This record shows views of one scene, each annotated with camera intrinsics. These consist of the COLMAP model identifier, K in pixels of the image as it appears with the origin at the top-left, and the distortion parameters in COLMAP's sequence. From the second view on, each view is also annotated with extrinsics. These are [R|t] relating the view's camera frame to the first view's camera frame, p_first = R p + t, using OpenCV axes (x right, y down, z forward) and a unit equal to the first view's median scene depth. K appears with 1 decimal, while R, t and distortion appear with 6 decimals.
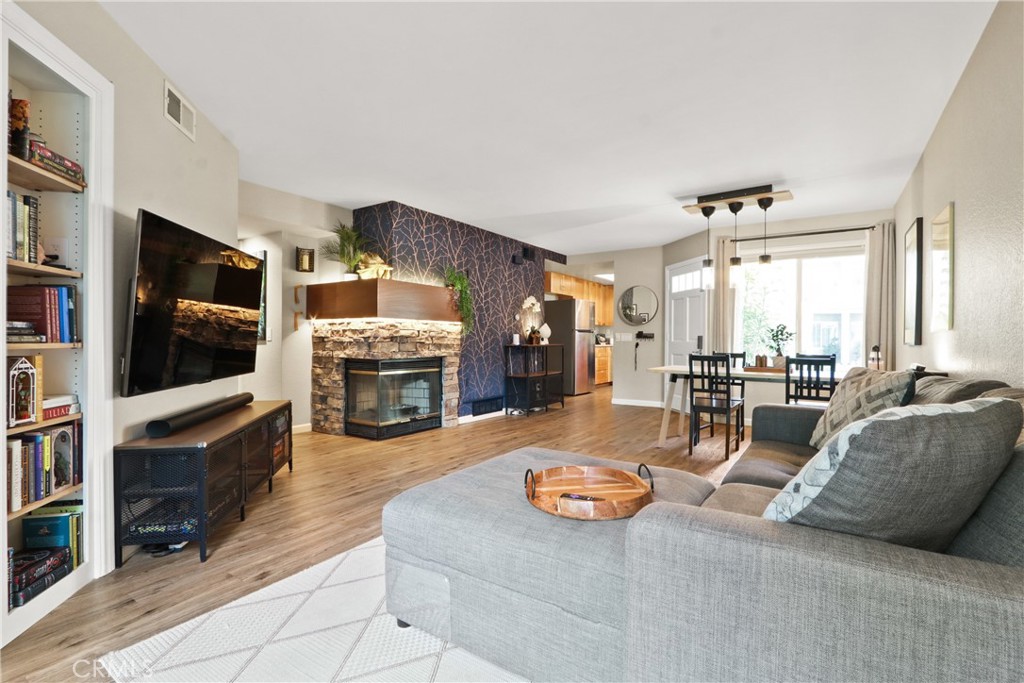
lens RADIAL K [[474.3, 0, 512.0], [0, 474.3, 341.5], [0, 0, 1]] dist [-0.018675, -0.000155]
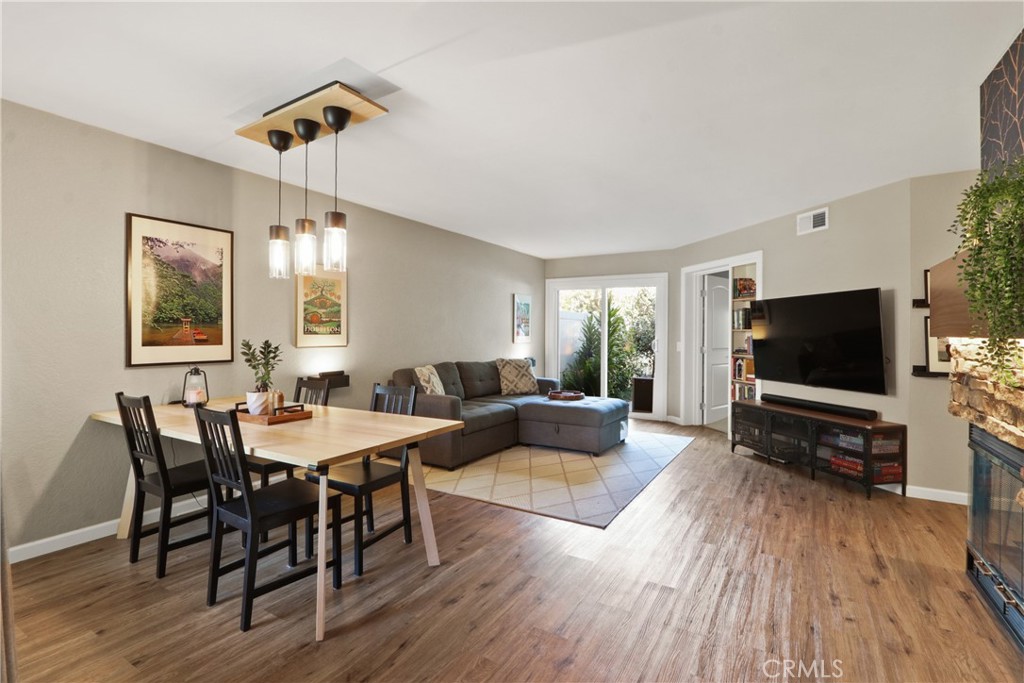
lens RADIAL K [[472.2, 0, 512.0], [0, 472.2, 341.5], [0, 0, 1]] dist [0.001308, 0.000421]
pose [[-0.998869, -0.011692, -0.046082, 0.221511], [-0.012757, 0.999656, 0.022896, -0.045879], [0.045798, 0.023458, -0.998675, 1.346490]]
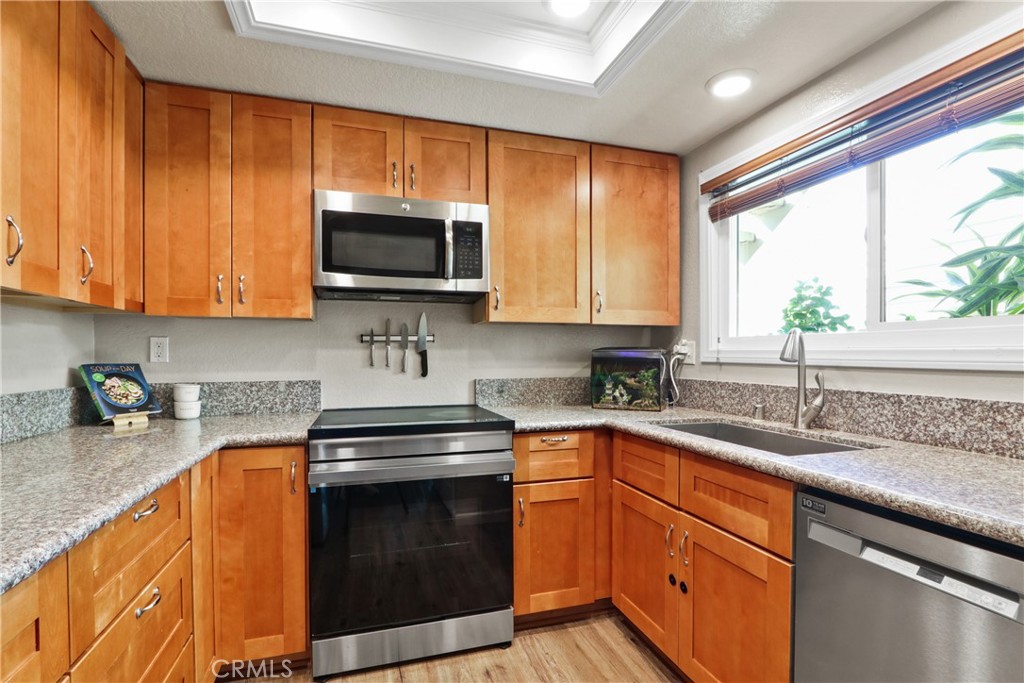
lens RADIAL K [[487.6, 0, 509.4], [0, 487.6, 348.0], [0, 0, 1]] dist [-0.009023, -0.000324]
pose [[0.630738, -0.007232, 0.775962, 0.301693], [0.012879, 0.999916, -0.001149, -0.043553], [-0.775889, 0.010719, 0.630778, 1.656511]]
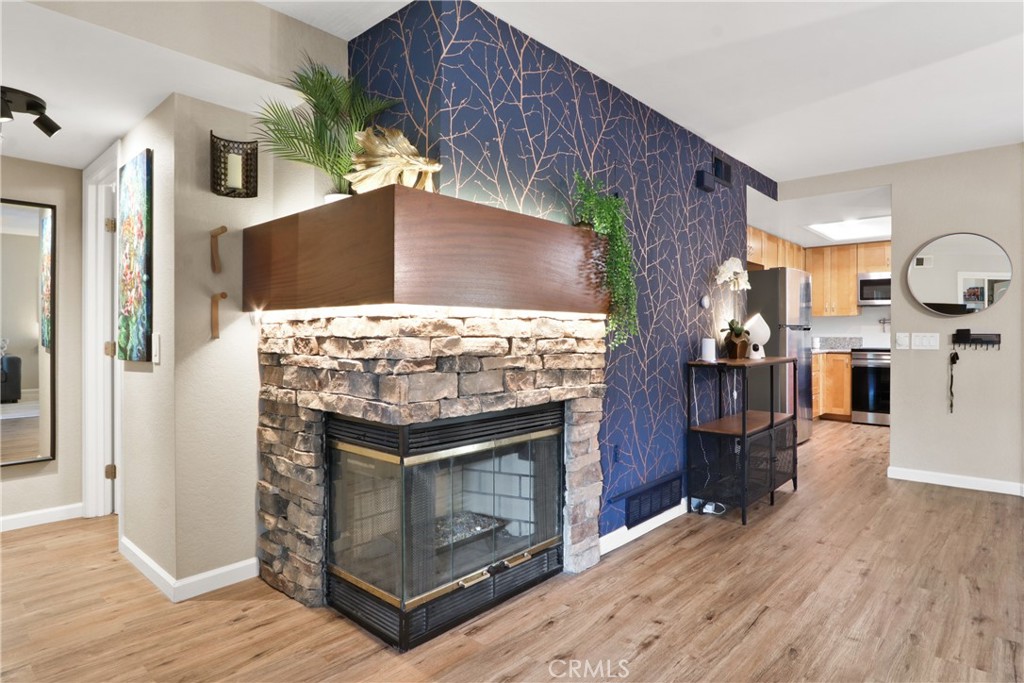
lens RADIAL K [[562.7, 0, 512.8], [0, 562.7, 336.5], [0, 0, 1]] dist [-0.014570, 0.000692]
pose [[0.988858, -0.004538, -0.148790, -0.124581], [0.004742, 0.999988, 0.001021, -0.023693], [0.148784, -0.001715, 0.988868, 0.540945]]
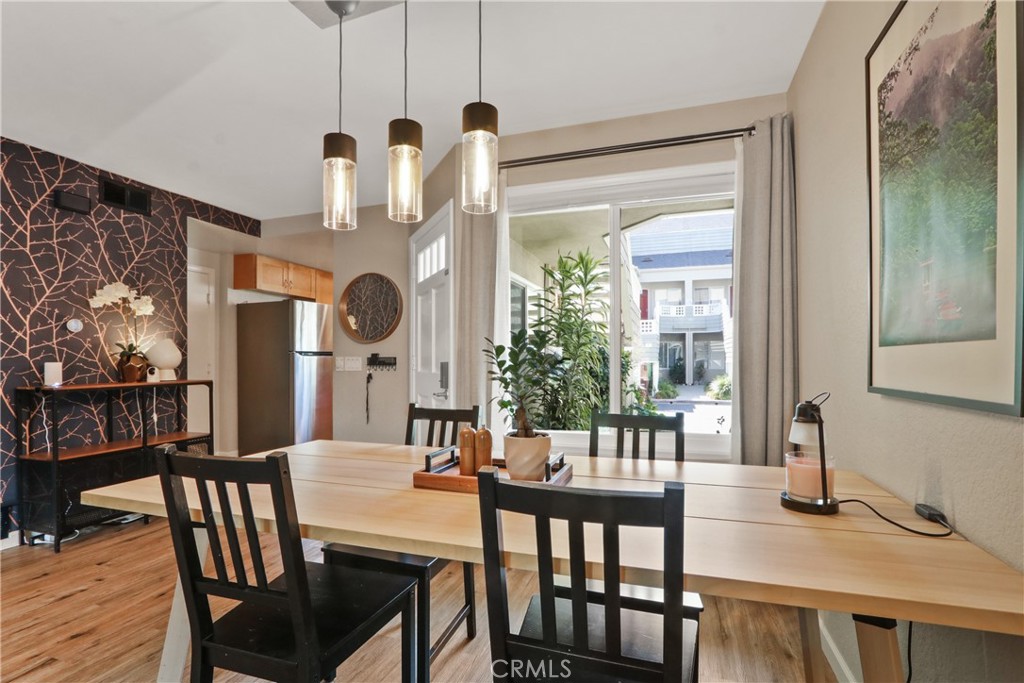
lens RADIAL K [[478.2, 0, 507.7], [0, 478.2, 361.8], [0, 0, 1]] dist [-0.004720, -0.000468]
pose [[0.967402, -0.011912, 0.252966, 0.392854], [0.012597, 0.999920, -0.001087, -0.012732], [-0.252933, 0.004238, 0.967475, 0.572345]]
